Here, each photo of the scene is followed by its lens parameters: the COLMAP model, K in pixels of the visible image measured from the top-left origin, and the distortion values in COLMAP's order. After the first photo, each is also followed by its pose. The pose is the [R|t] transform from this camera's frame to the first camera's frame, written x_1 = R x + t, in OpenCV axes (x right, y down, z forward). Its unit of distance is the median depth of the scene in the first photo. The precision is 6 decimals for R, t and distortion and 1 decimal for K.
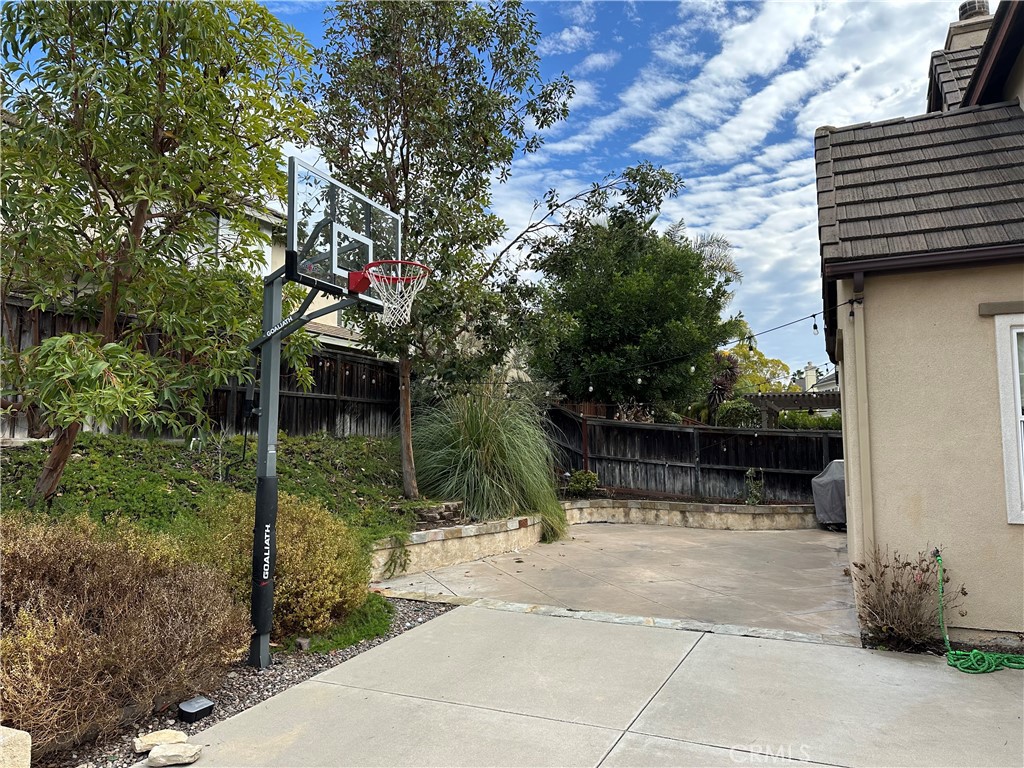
lens RADIAL K [[710.6, 0, 512.0], [0, 710.6, 384.0], [0, 0, 1]] dist [0.002541, -0.002417]
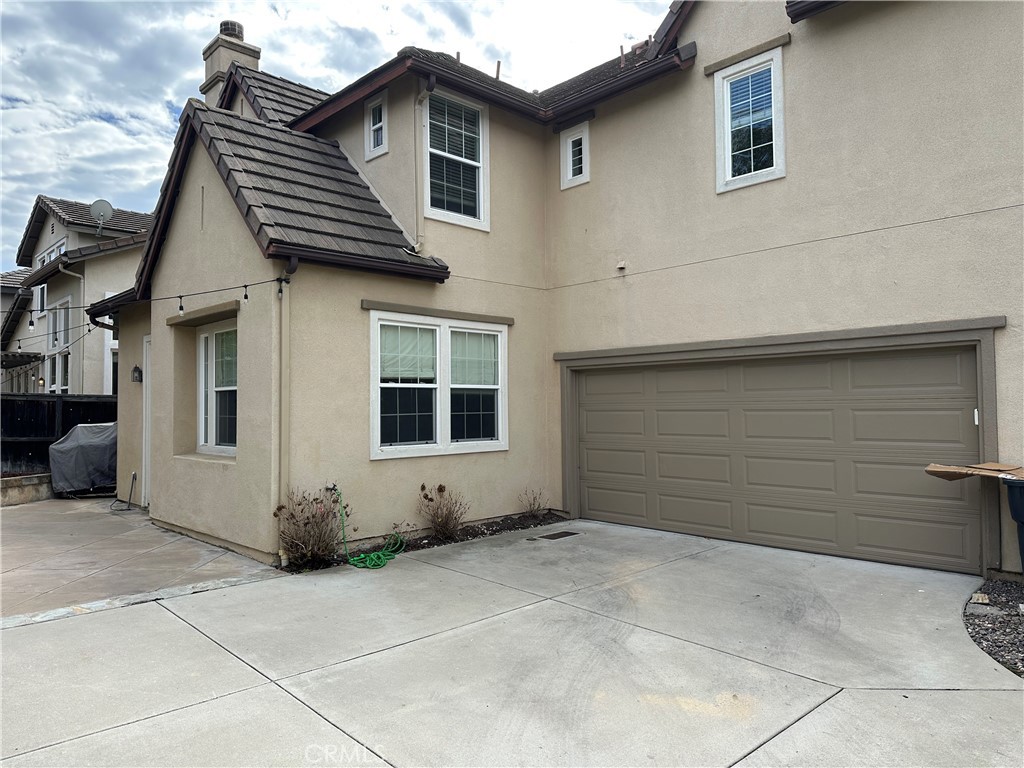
lens RADIAL K [[696.9, 0, 516.3], [0, 696.9, 381.6], [0, 0, 1]] dist [0.052942, -0.061279]
pose [[0.386564, 0.028973, 0.921807, -0.442879], [-0.068346, 0.997658, -0.002696, 0.026236], [-0.919727, -0.061960, 0.387639, 0.215339]]
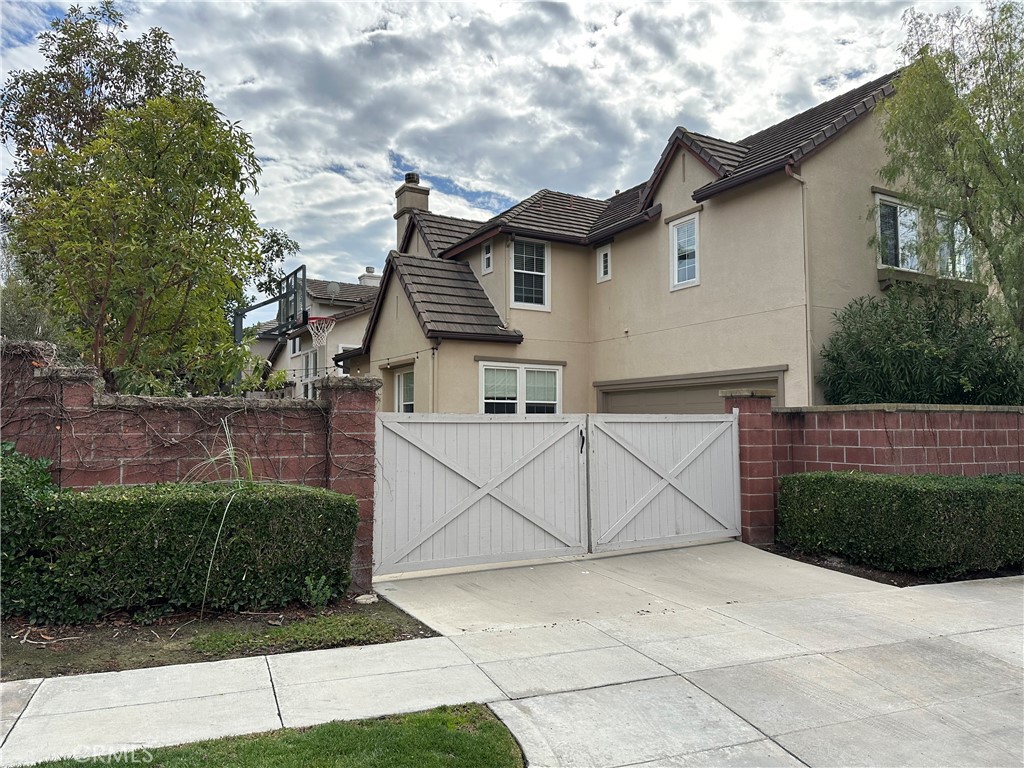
lens RADIAL K [[710.6, 0, 512.0], [0, 710.6, 384.0], [0, 0, 1]] dist [0.002541, -0.002417]
pose [[0.600452, 0.047625, 0.798241, -1.297365], [-0.066130, 0.997763, -0.009785, 0.004787], [-0.796922, -0.046912, 0.602259, -0.646890]]
